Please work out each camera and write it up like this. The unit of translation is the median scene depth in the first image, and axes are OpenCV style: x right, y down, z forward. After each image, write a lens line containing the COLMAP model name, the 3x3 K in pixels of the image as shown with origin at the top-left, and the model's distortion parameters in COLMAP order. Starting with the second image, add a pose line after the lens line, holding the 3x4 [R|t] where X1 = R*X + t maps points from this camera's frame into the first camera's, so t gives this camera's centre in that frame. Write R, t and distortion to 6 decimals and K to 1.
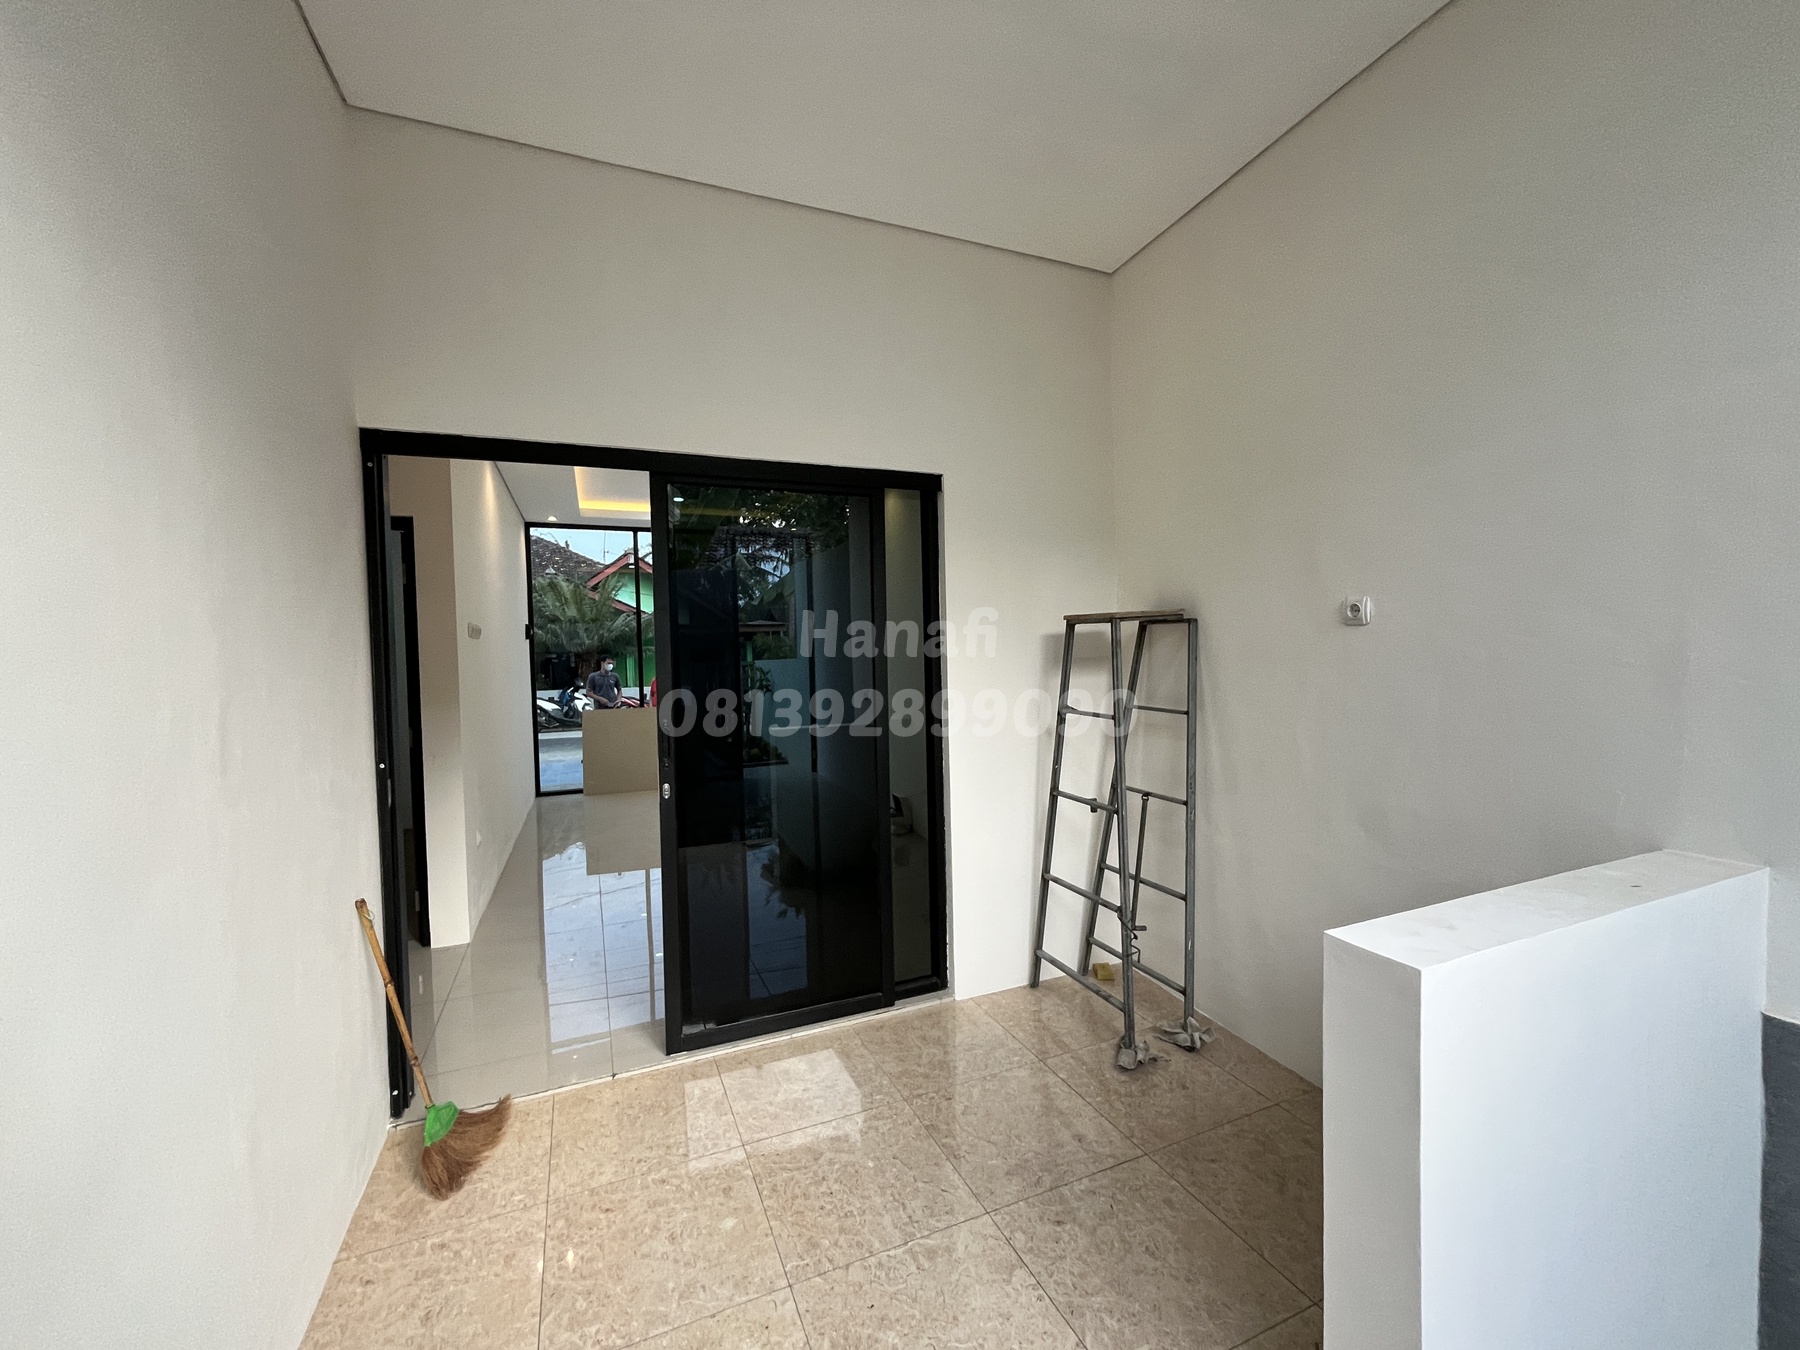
lens RADIAL K [[729.1, 0, 903.9], [0, 729.1, 676.2], [0, 0, 1]] dist [-0.003433, -0.000337]
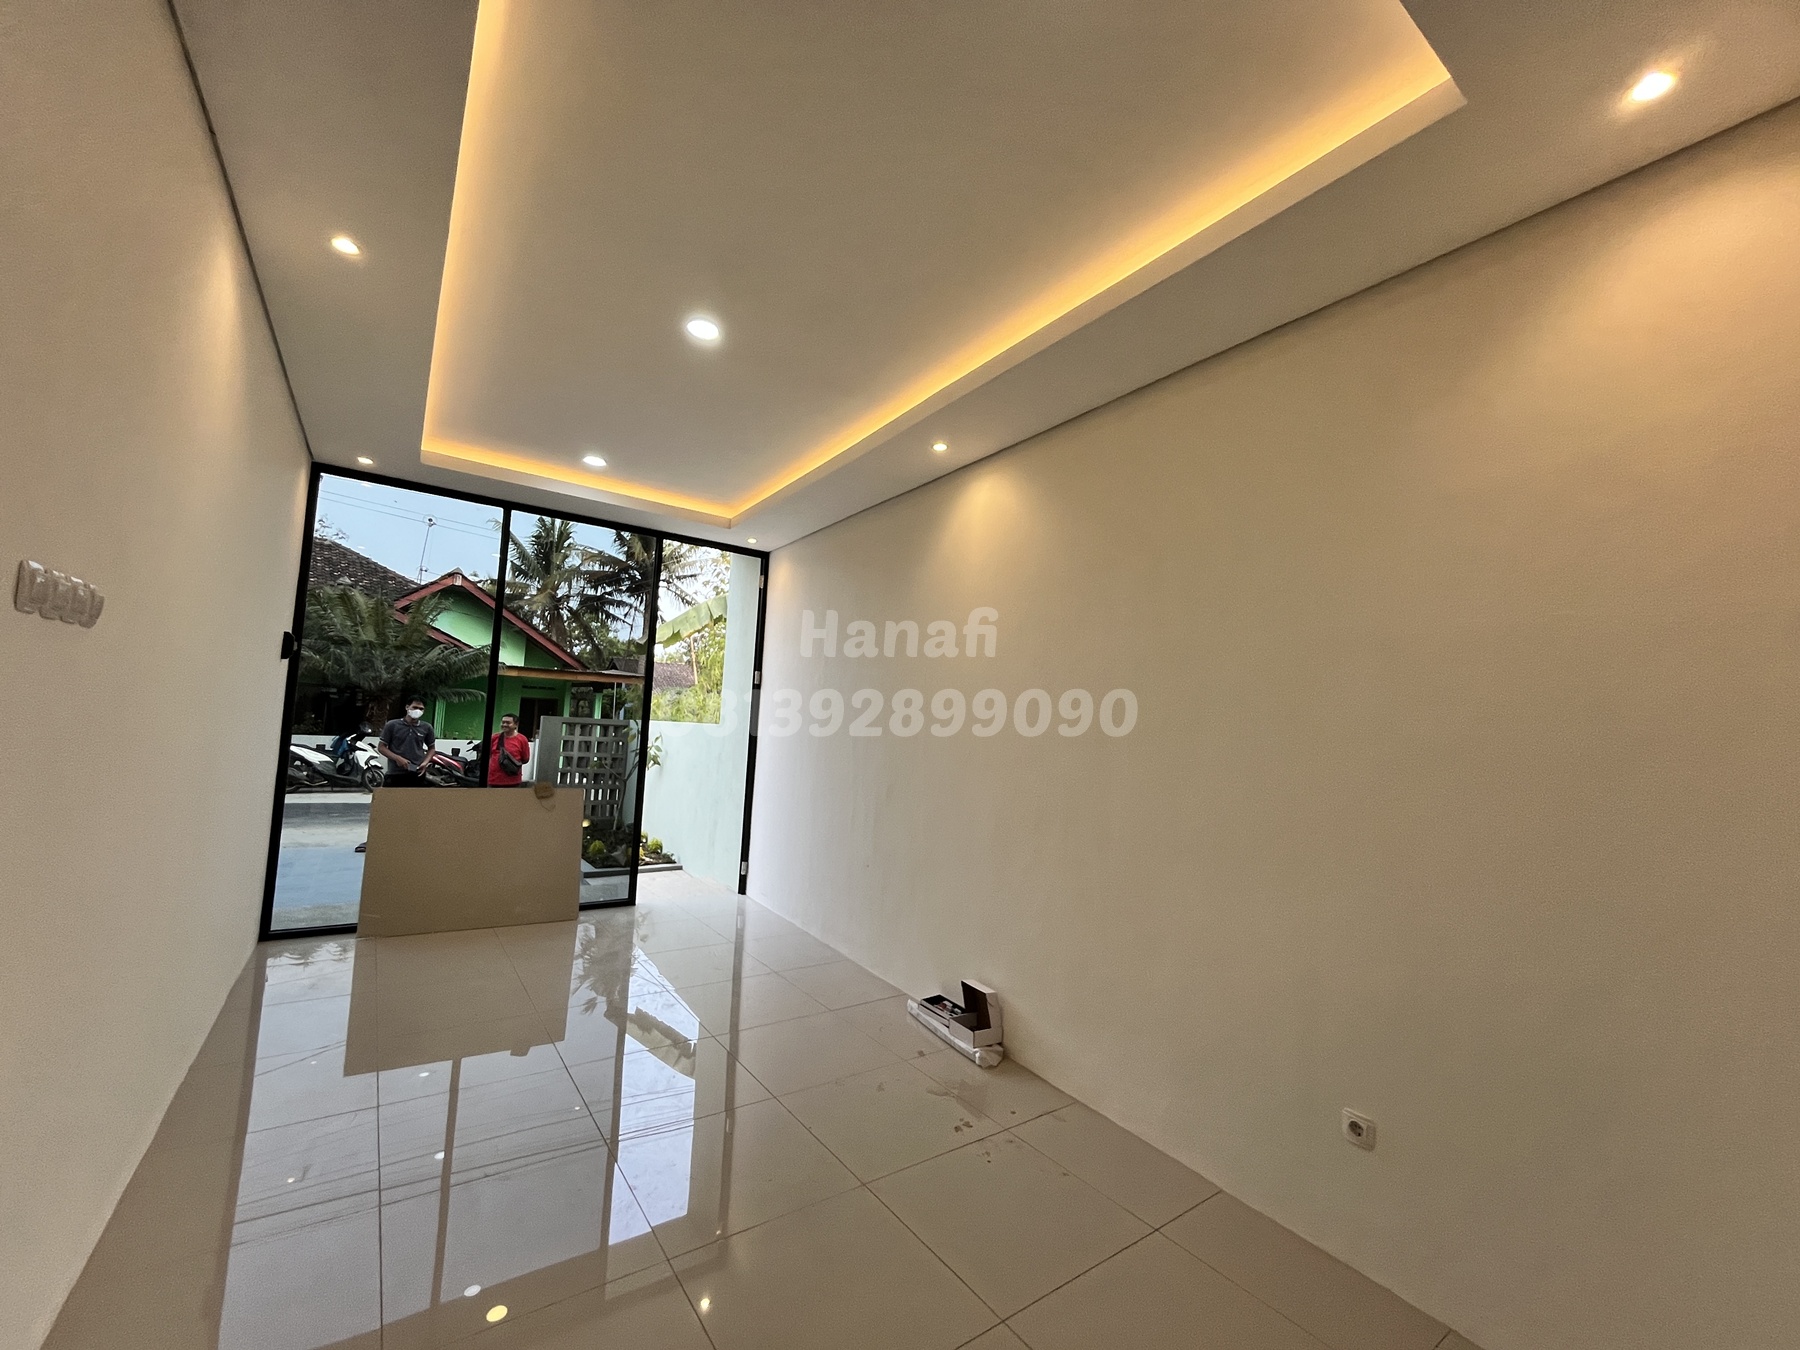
lens RADIAL K [[729.1, 0, 899.2], [0, 729.1, 682.1], [0, 0, 1]] dist [-0.003433, -0.000337]
pose [[0.973634, 0.092513, 0.208513, -0.069943], [-0.073220, 0.992446, -0.098435, -0.004932], [-0.216045, 0.080573, 0.973053, 0.144716]]
